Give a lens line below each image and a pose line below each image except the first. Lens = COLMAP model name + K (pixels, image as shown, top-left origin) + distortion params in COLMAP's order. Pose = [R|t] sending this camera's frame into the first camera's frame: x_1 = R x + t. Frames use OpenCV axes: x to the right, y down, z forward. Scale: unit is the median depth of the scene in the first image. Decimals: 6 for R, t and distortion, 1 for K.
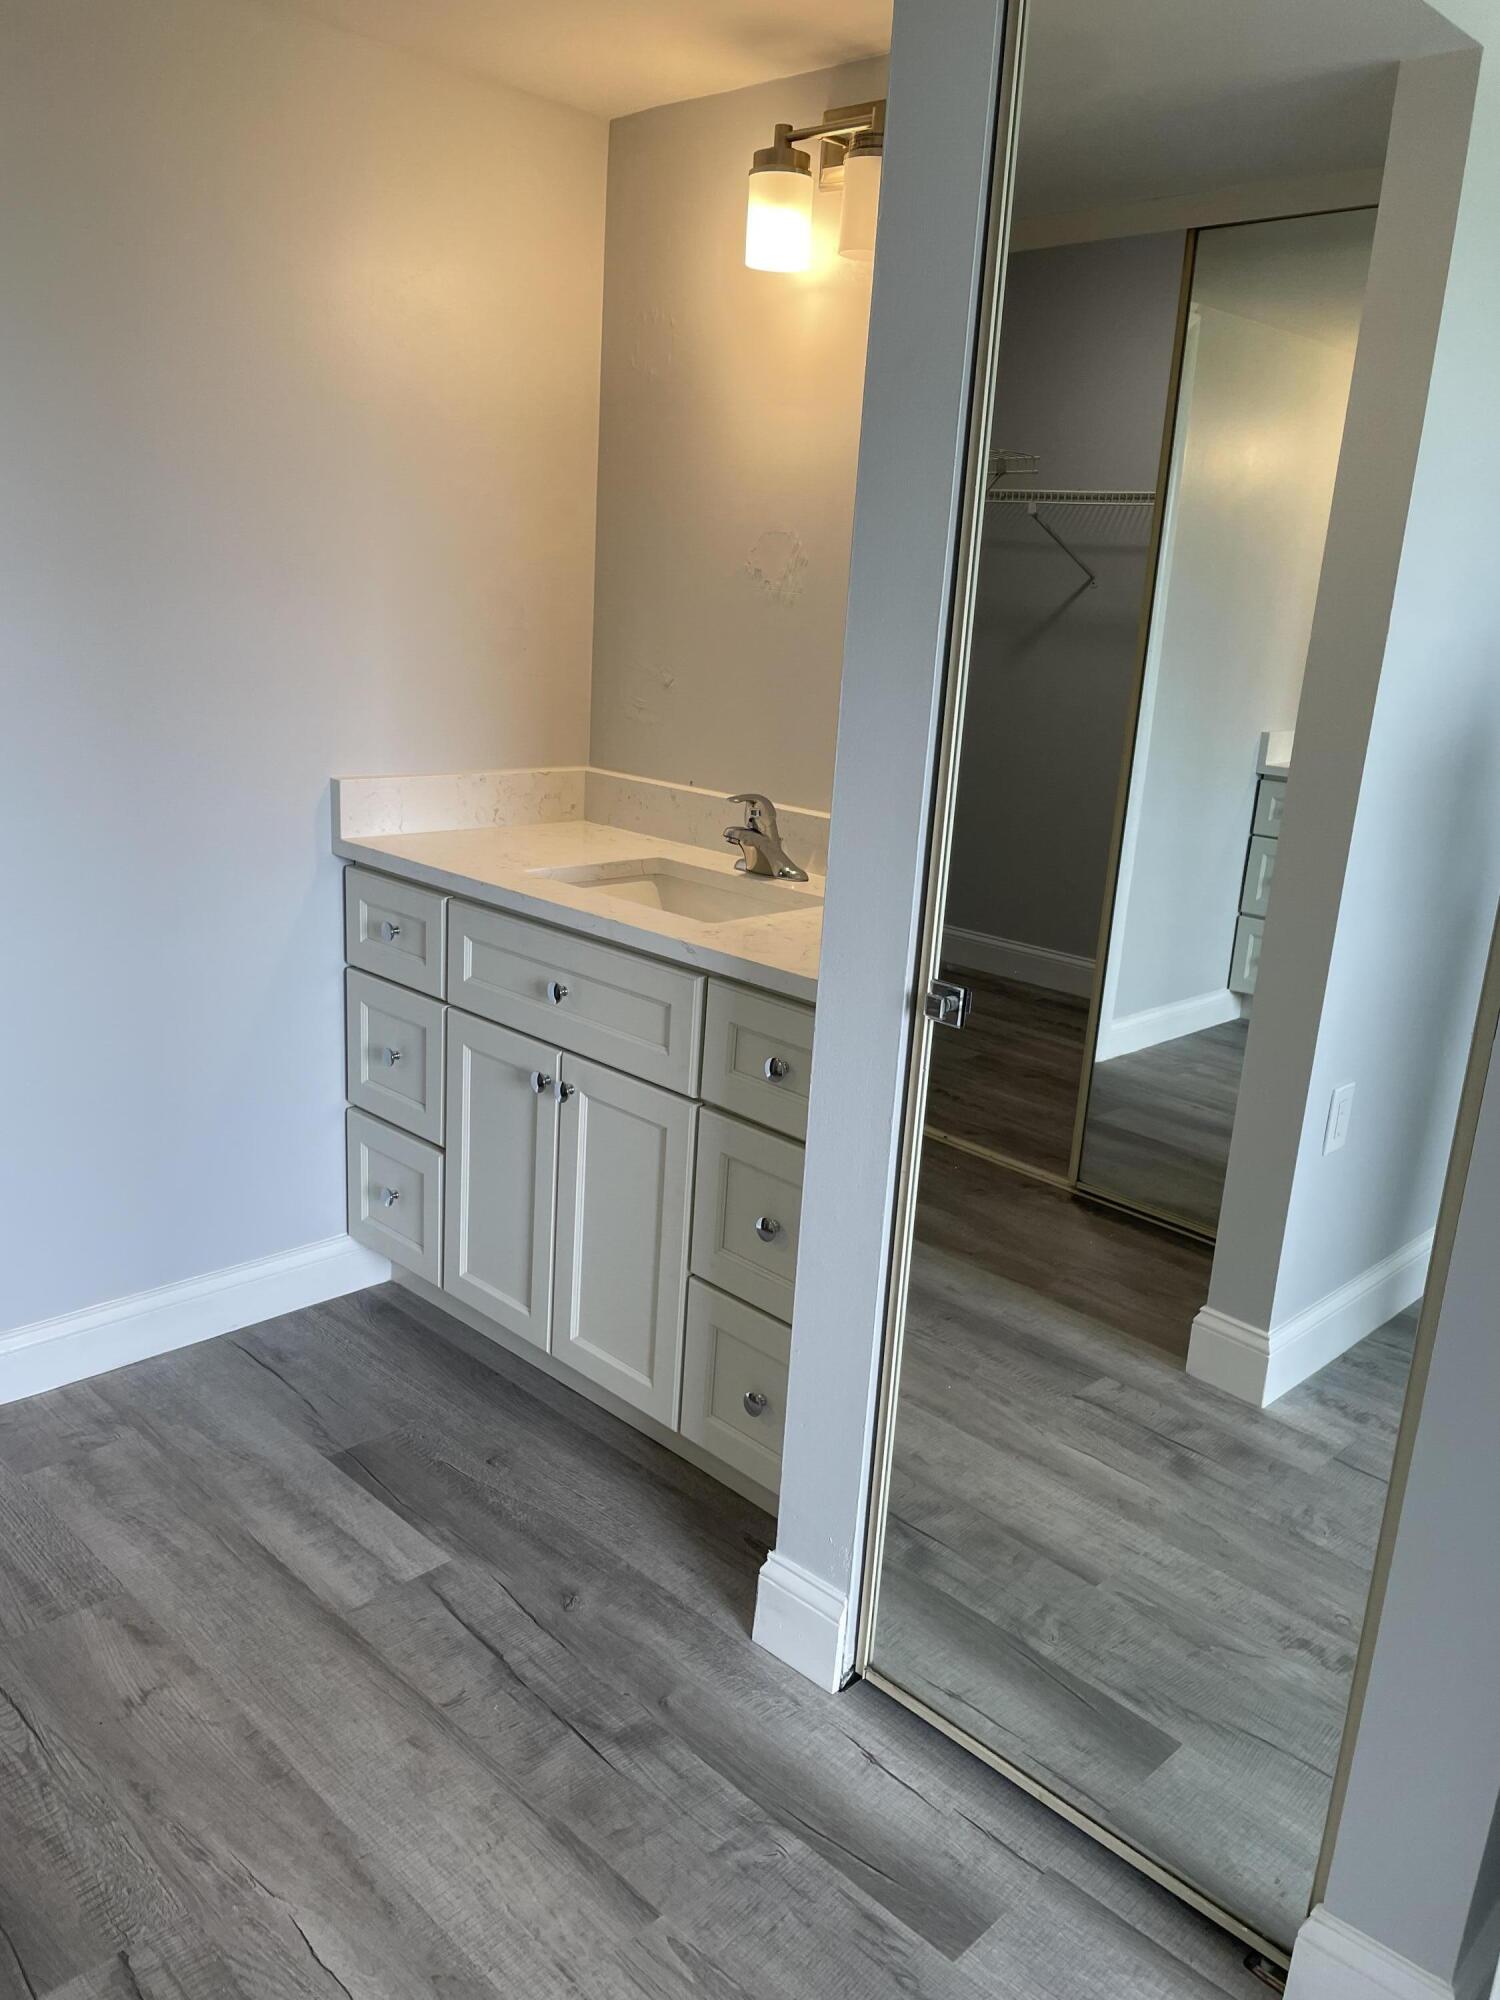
lens RADIAL K [[1513.8, 0, 751.8], [0, 1513.8, 1007.6], [0, 0, 1]] dist [0.090982, -0.117286]
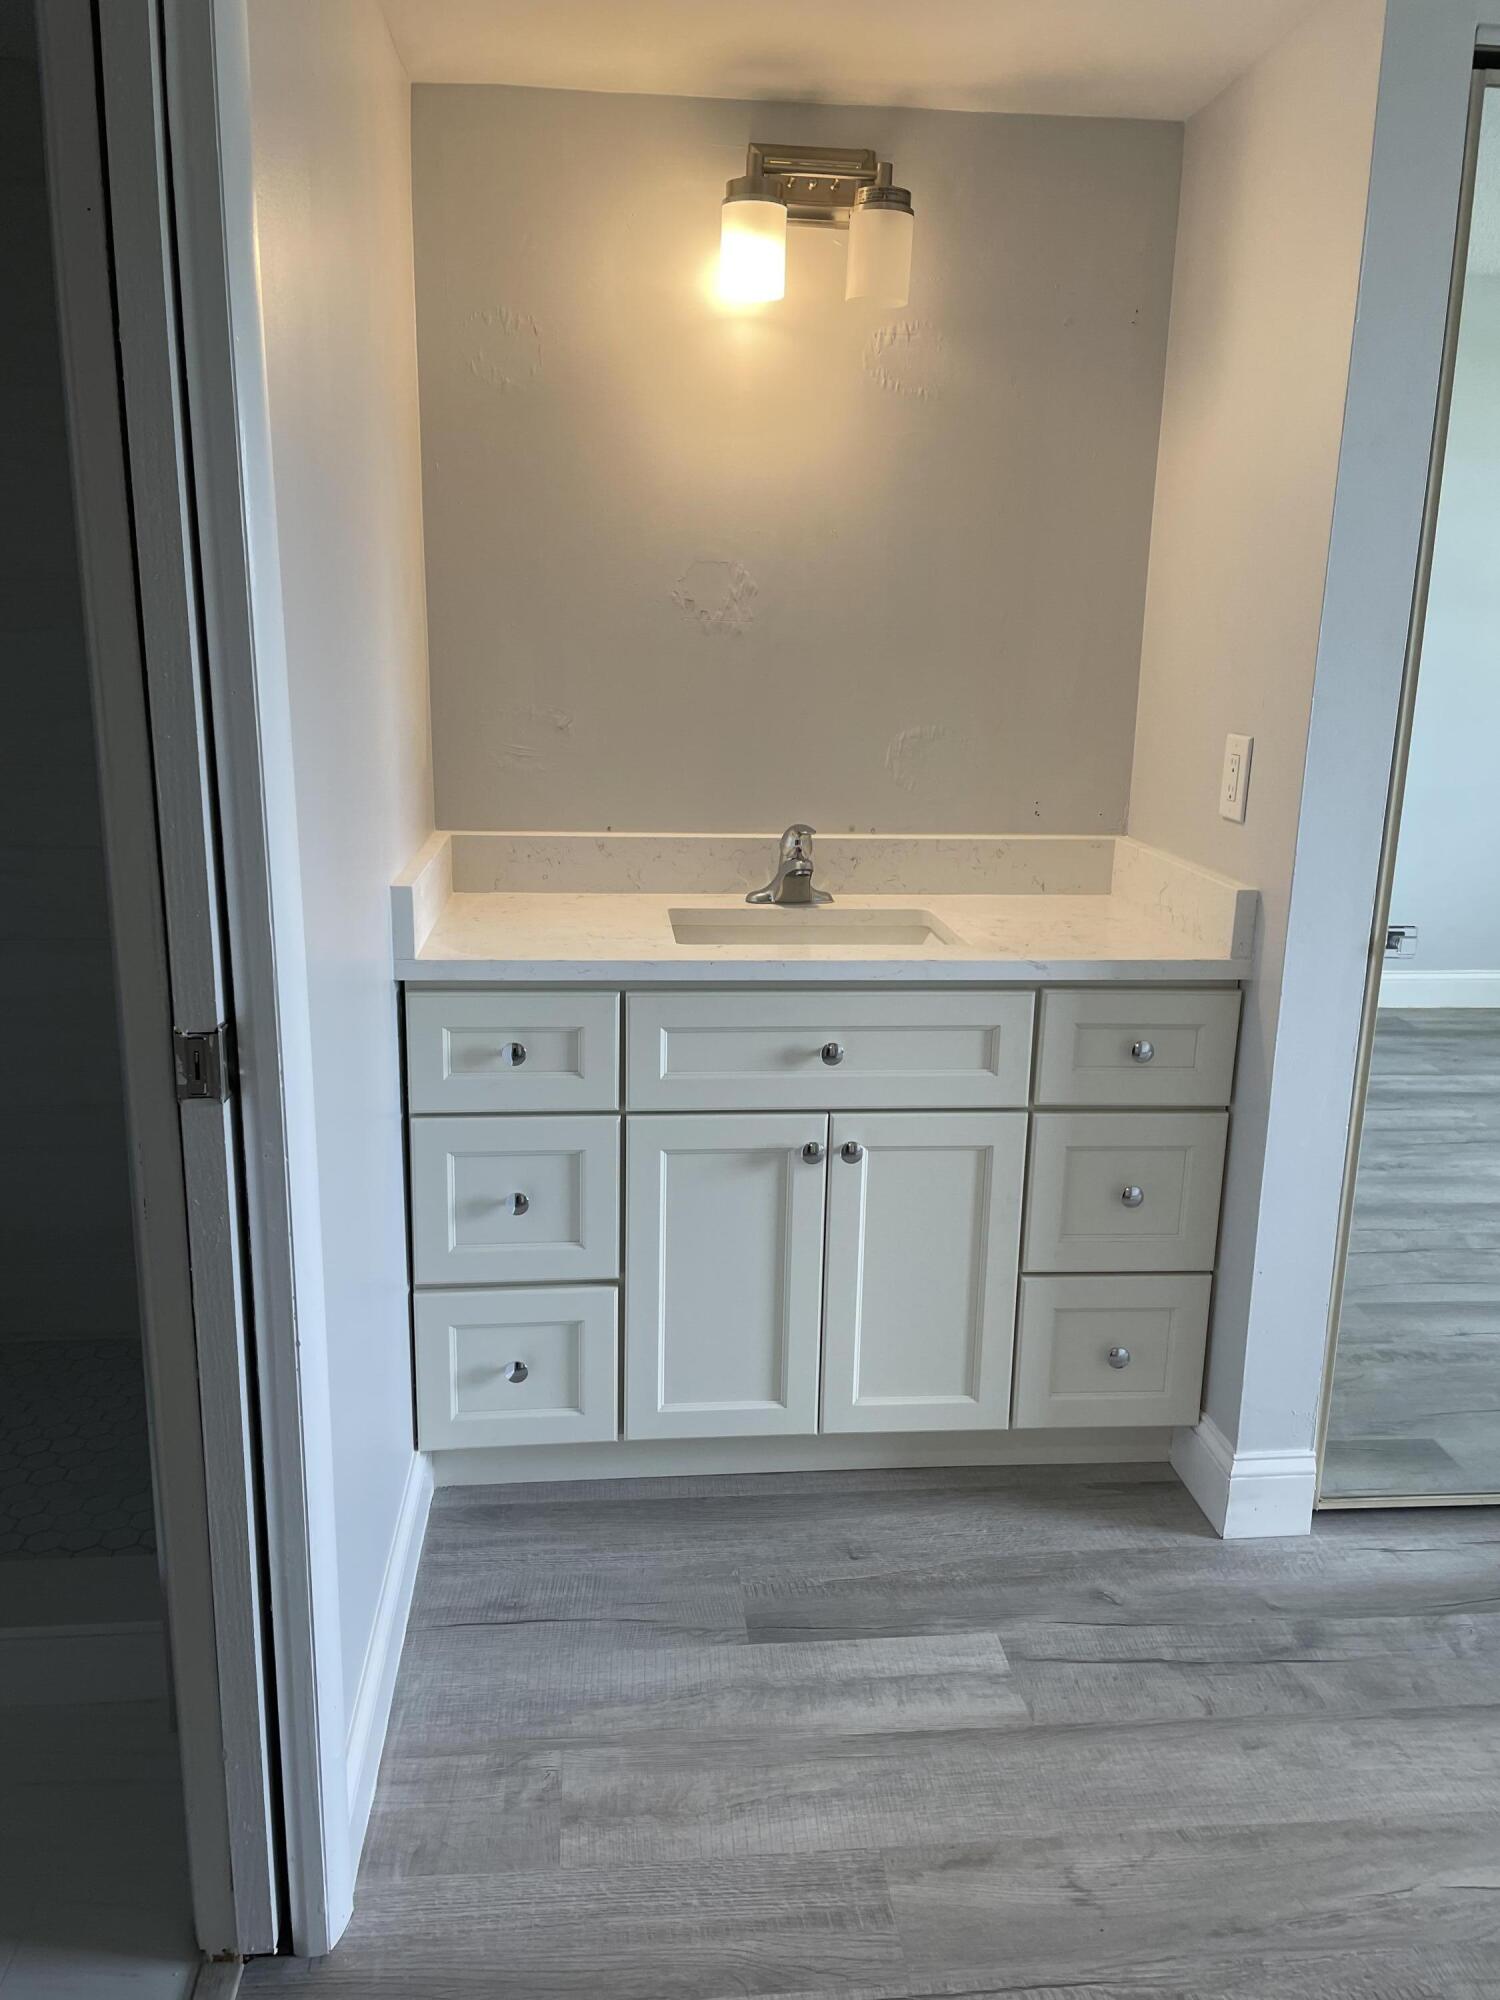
lens RADIAL K [[1513.8, 0, 751.8], [0, 1513.8, 1007.6], [0, 0, 1]] dist [0.090982, -0.117286]
pose [[0.643074, -0.230143, 0.730404, -0.899144], [0.222918, 0.968728, 0.108971, -0.161480], [-0.732641, 0.092744, 0.674267, 0.415259]]
